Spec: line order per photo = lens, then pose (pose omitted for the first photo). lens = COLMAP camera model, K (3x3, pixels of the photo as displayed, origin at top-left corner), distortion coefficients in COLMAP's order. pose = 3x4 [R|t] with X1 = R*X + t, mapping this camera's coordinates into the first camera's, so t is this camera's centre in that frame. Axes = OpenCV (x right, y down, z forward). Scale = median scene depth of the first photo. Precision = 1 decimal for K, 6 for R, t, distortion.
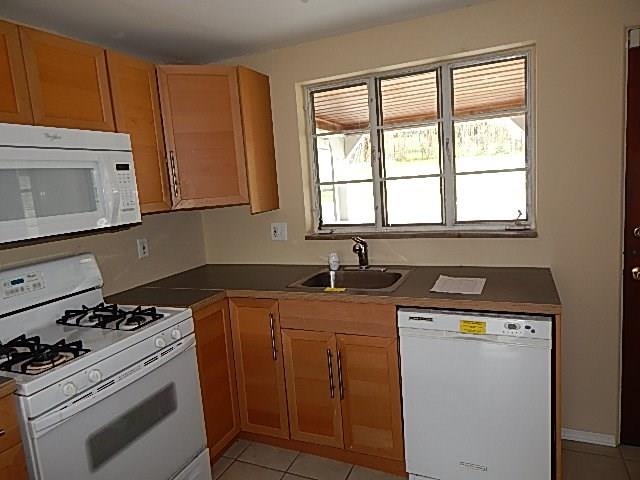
lens RADIAL K [[428.7, 0, 320.0], [0, 428.7, 240.0], [0, 0, 1]] dist [0.011810, 0.001385]
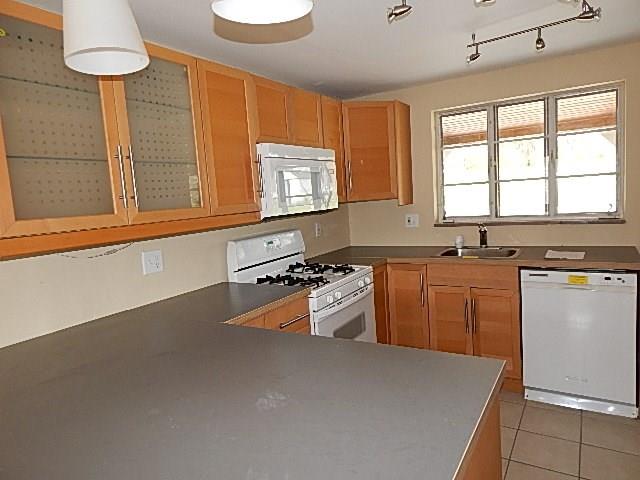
lens RADIAL K [[420.8, 0, 320.0], [0, 420.8, 240.0], [0, 0, 1]] dist [-0.006485, 0.001453]
pose [[0.988845, 0.022501, -0.147239, -0.231055], [-0.025131, 0.999556, -0.016029, 0.084650], [0.146813, 0.019551, 0.988971, -0.412041]]
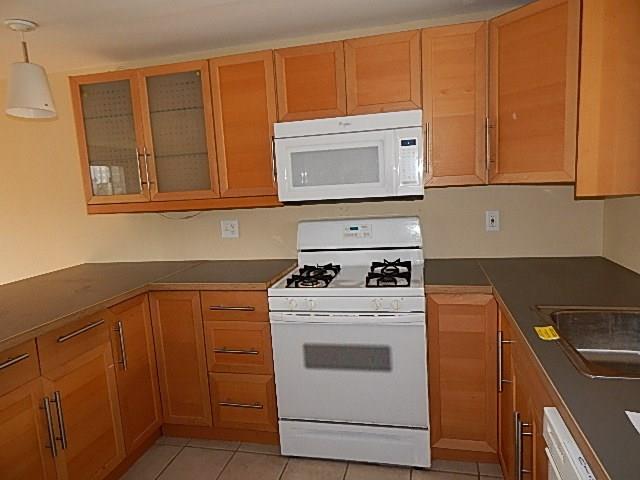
lens RADIAL K [[420.8, 0, 320.0], [0, 420.8, 240.0], [0, 0, 1]] dist [-0.006485, 0.001453]
pose [[0.179815, 0.202908, -0.962546, 0.482686], [-0.089494, 0.977812, 0.189408, -0.093407], [0.979621, 0.052084, 0.193984, 0.498533]]
